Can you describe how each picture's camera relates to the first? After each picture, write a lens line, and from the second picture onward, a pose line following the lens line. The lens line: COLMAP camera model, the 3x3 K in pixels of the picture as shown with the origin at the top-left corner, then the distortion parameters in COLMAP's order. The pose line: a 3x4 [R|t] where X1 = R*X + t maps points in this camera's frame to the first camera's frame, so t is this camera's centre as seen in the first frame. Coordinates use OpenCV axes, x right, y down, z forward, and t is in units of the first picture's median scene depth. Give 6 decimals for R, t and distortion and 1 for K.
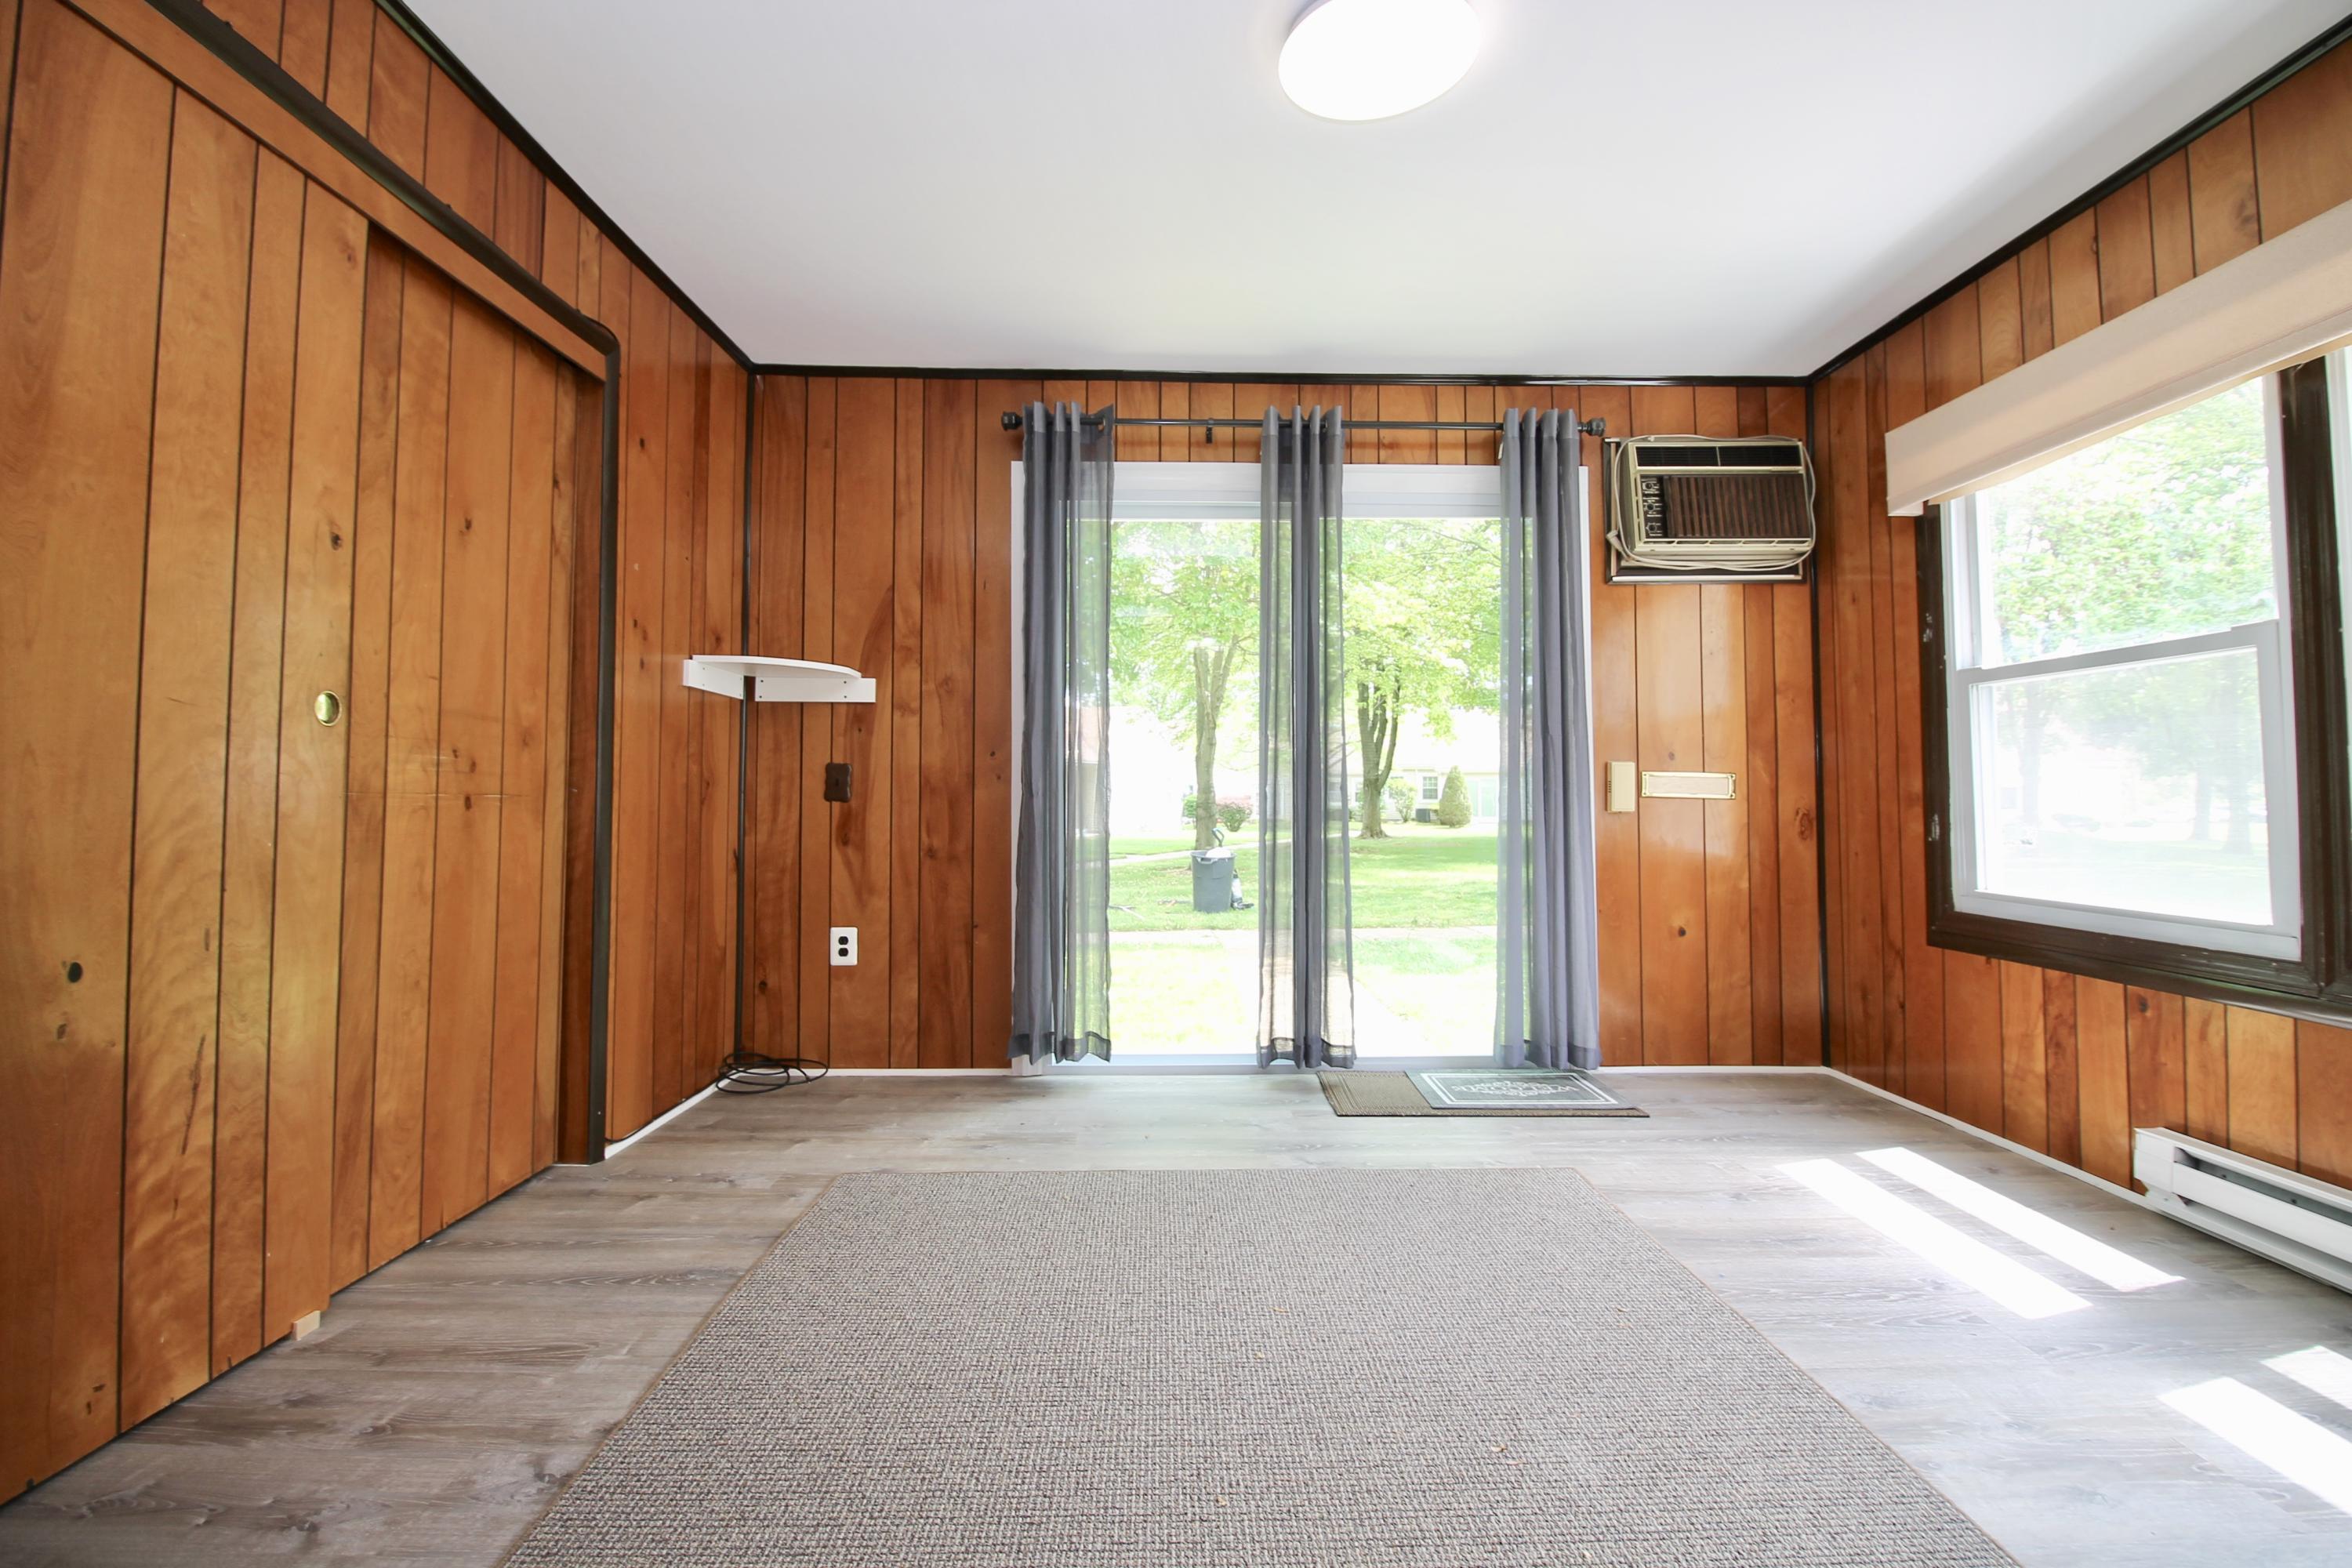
lens RADIAL K [[1097.7, 0, 1191.4], [0, 1097.7, 750.4], [0, 0, 1]] dist [-0.001160, -0.013368]
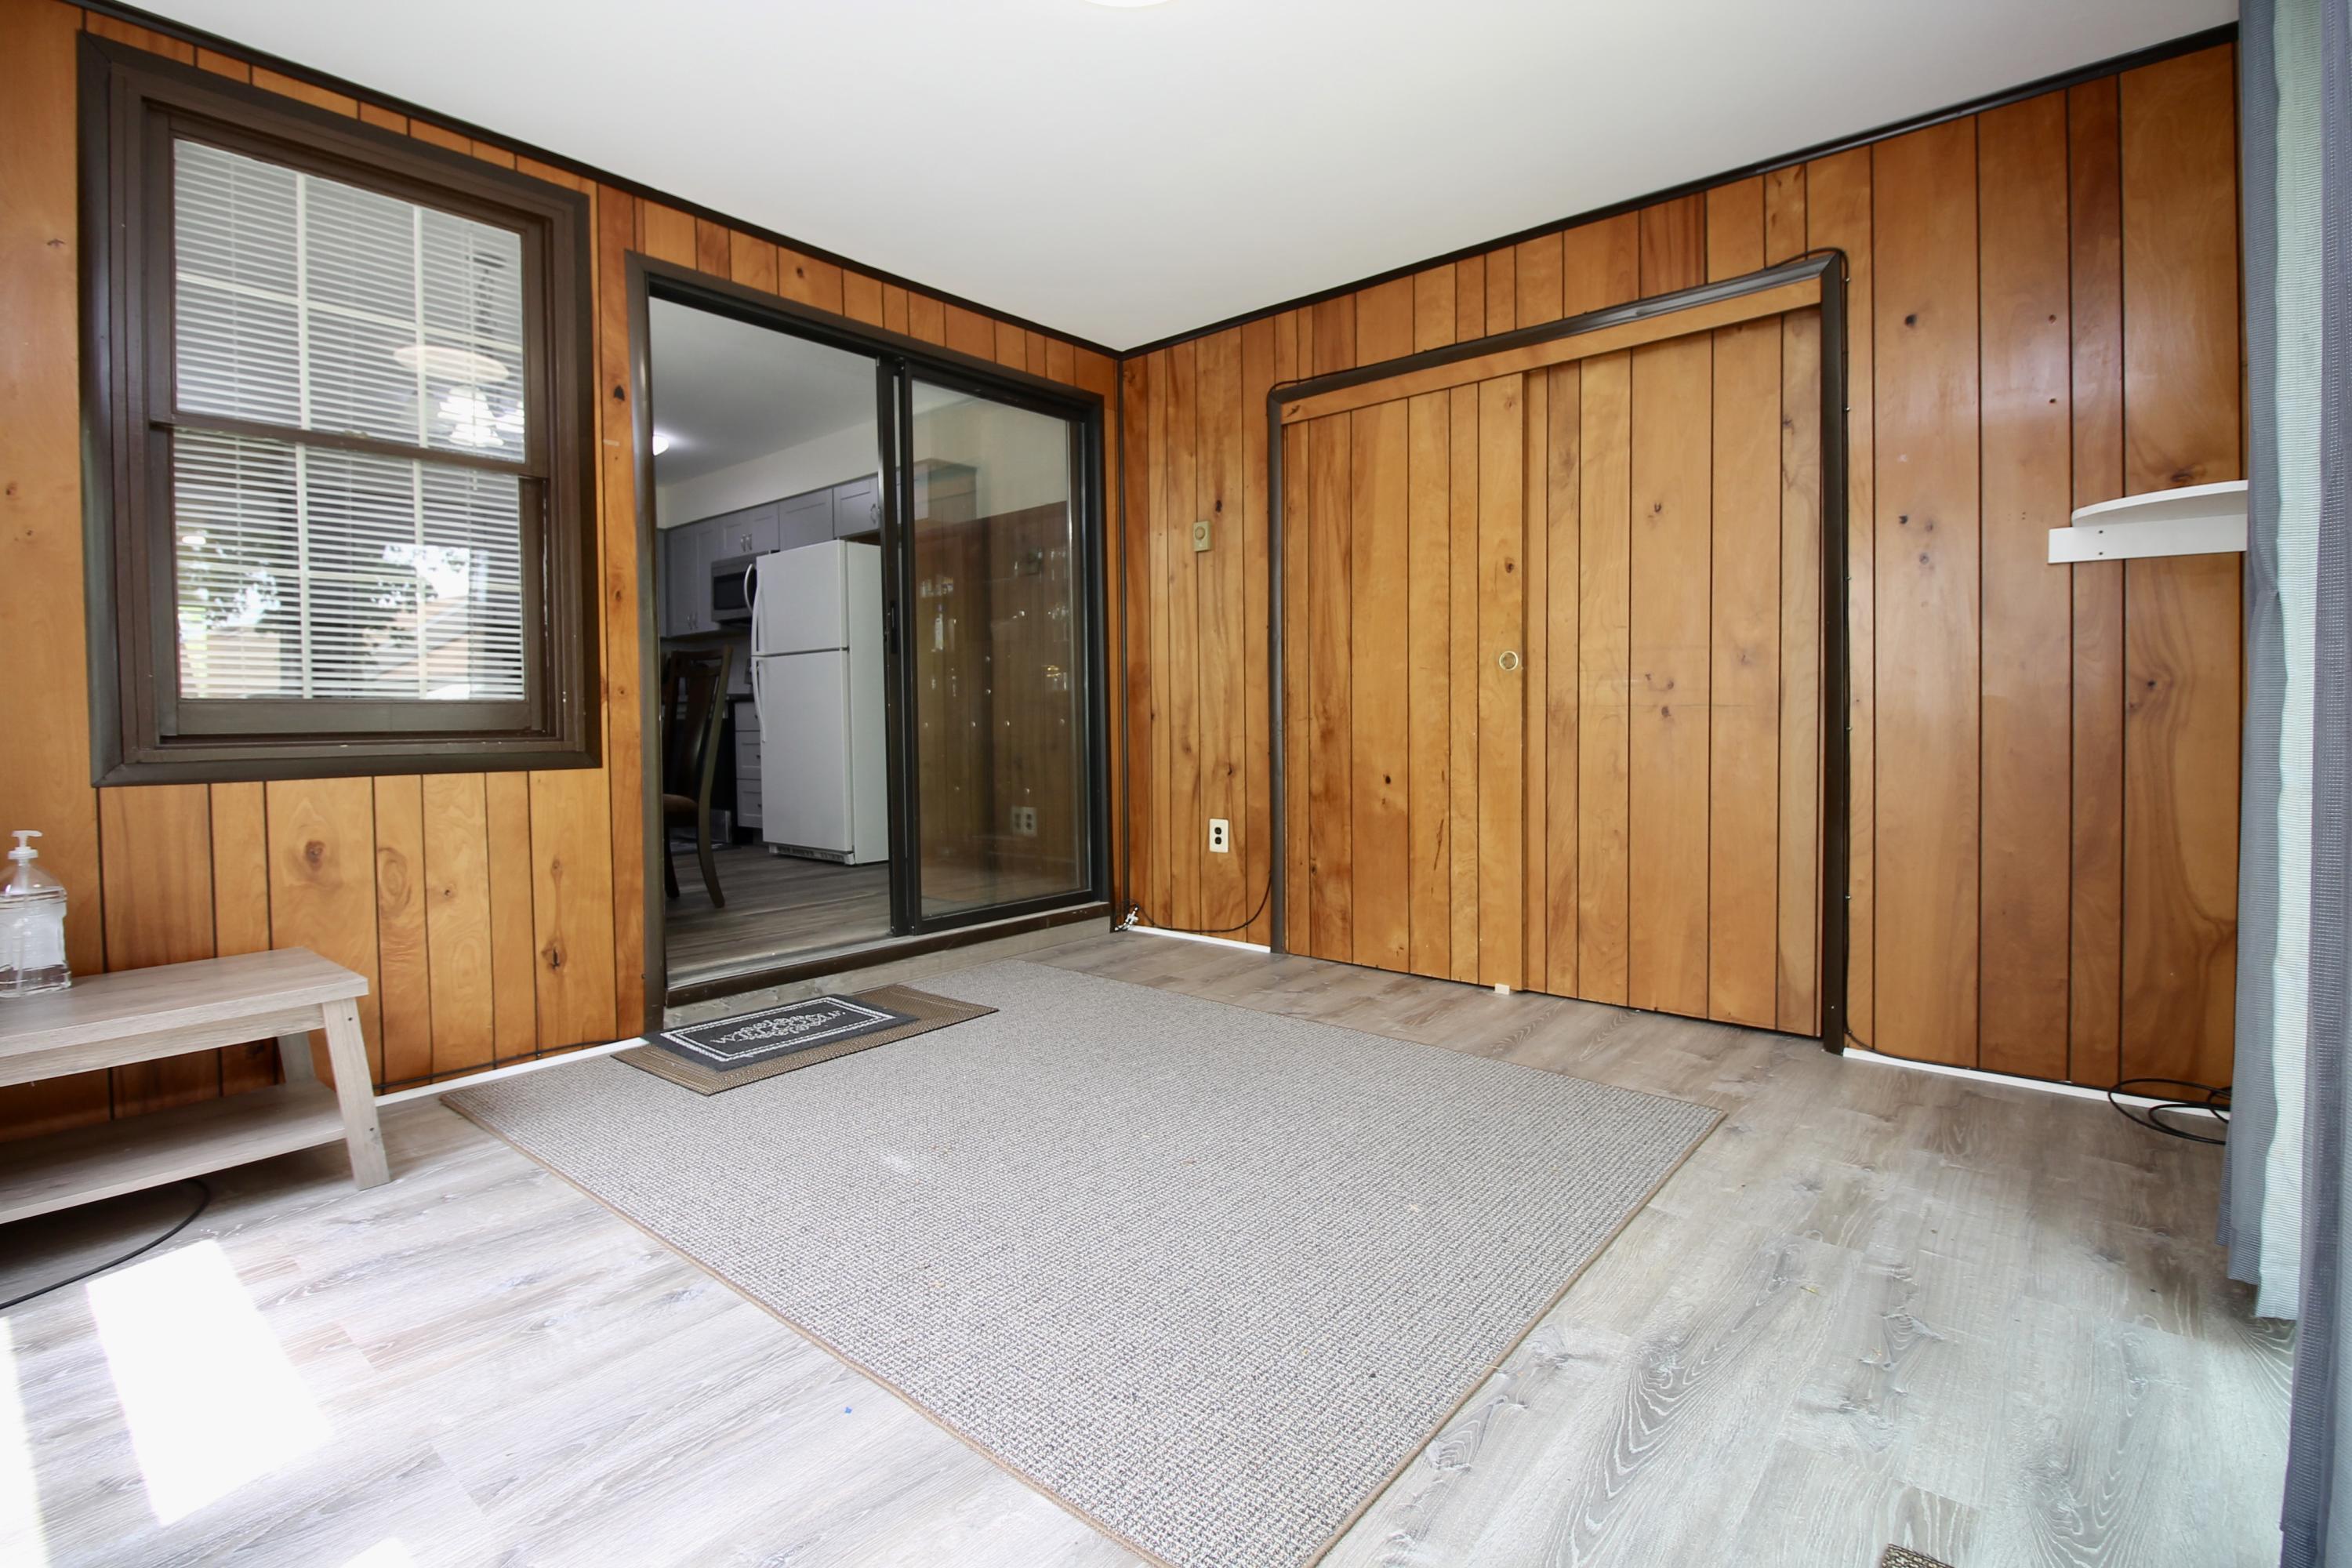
lens RADIAL K [[1097.7, 0, 1191.4], [0, 1097.7, 750.4], [0, 0, 1]] dist [-0.001160, -0.013368]
pose [[-0.656396, 0.025565, -0.753984, 0.825267], [0.039108, 0.999235, -0.000165, 0.078648], [0.753403, -0.029595, -0.656893, 1.577290]]
